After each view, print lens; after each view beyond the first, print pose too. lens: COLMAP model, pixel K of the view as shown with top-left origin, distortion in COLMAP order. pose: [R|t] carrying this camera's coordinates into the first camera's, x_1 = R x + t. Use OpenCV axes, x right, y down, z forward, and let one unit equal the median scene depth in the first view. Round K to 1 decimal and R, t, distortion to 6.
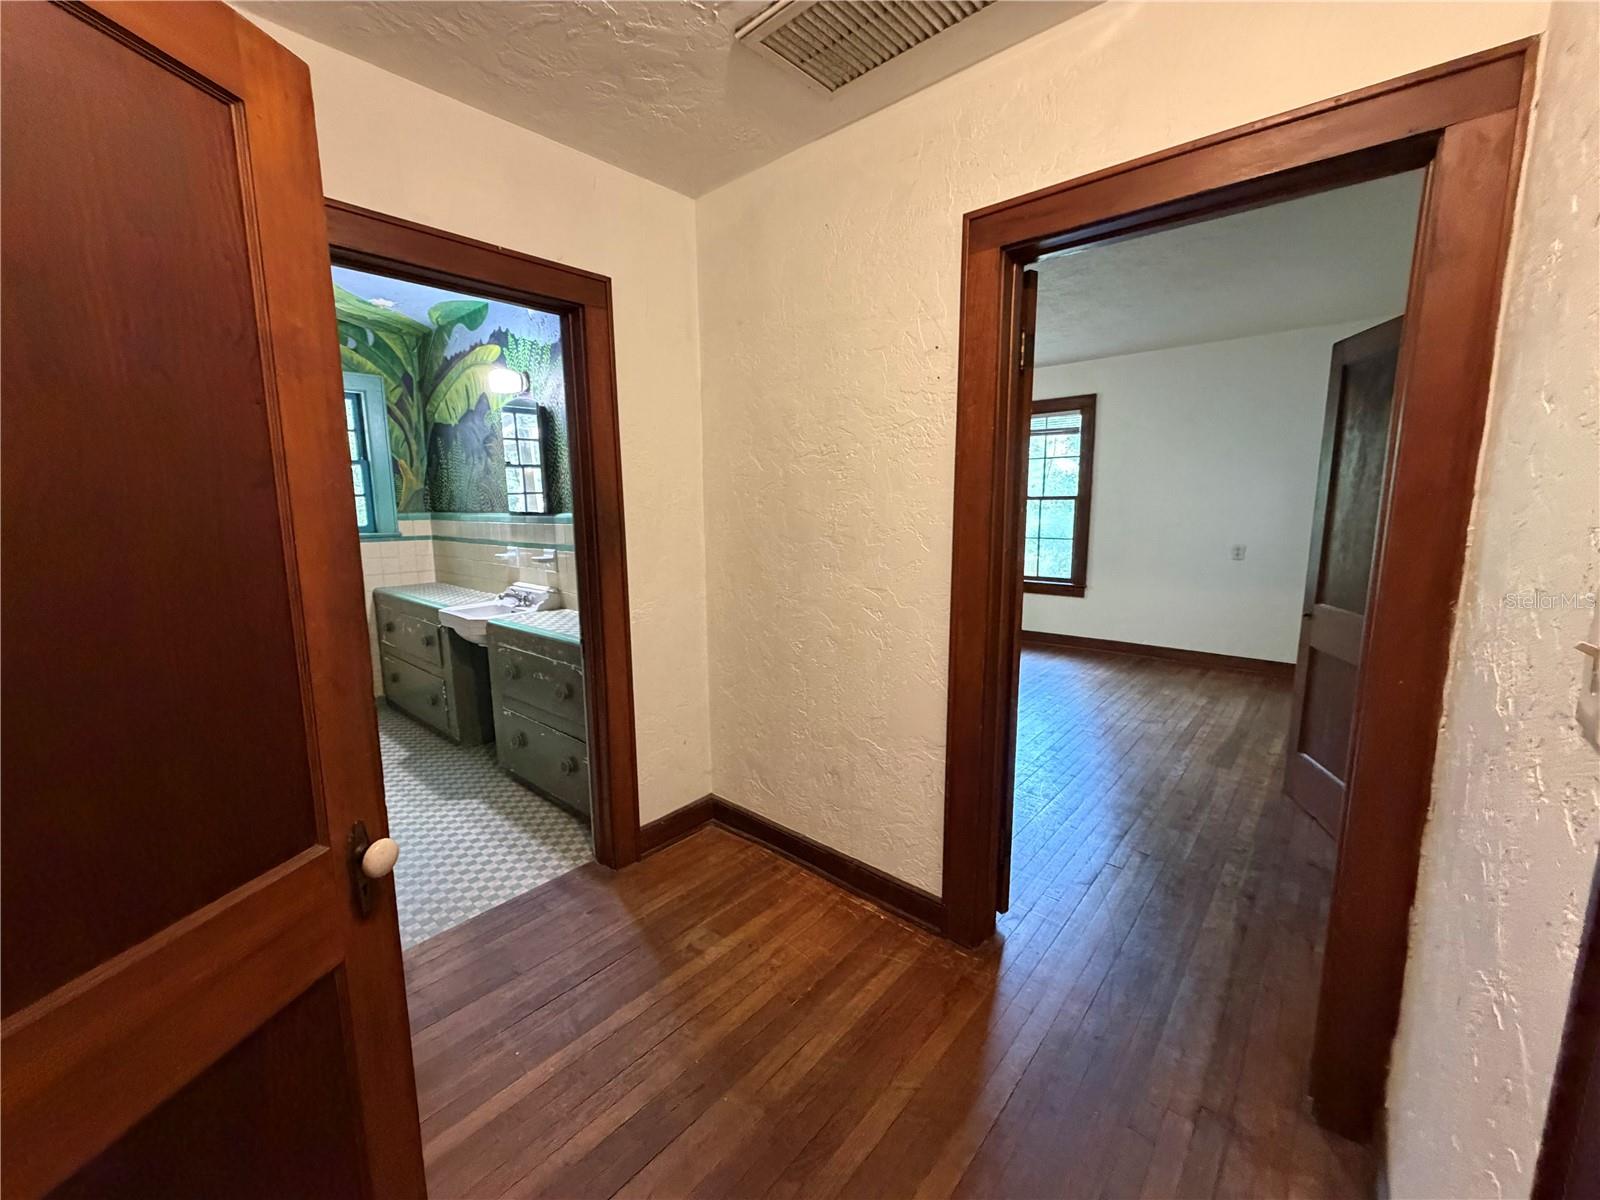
lens RADIAL K [[637.3, 0, 797.6], [0, 637.3, 601.2], [0, 0, 1]] dist [0.001748, -0.000409]
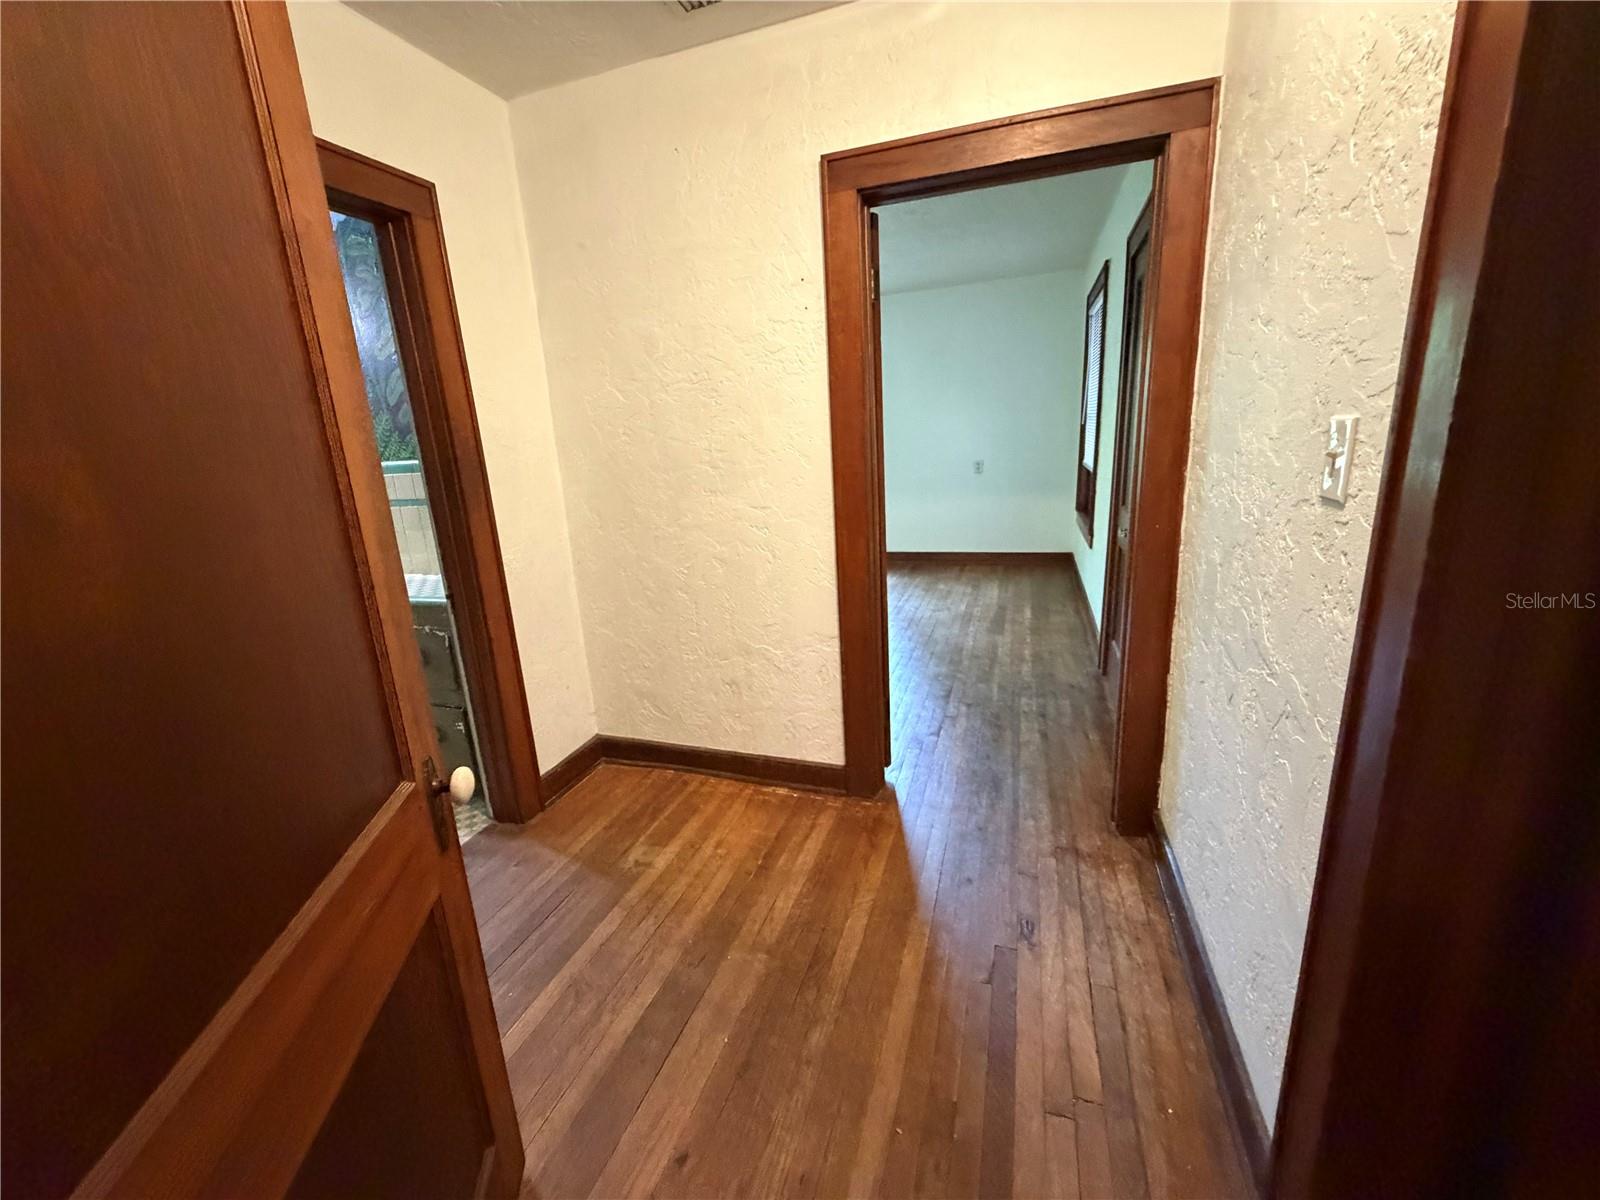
lens RADIAL K [[637.3, 0, 798.4], [0, 637.3, 600.9], [0, 0, 1]] dist [0.001748, -0.000409]
pose [[0.924099, -0.138112, 0.356323, -0.190147], [0.107999, 0.988783, 0.103168, 0.027719], [-0.366575, -0.056855, 0.928650, -0.040040]]
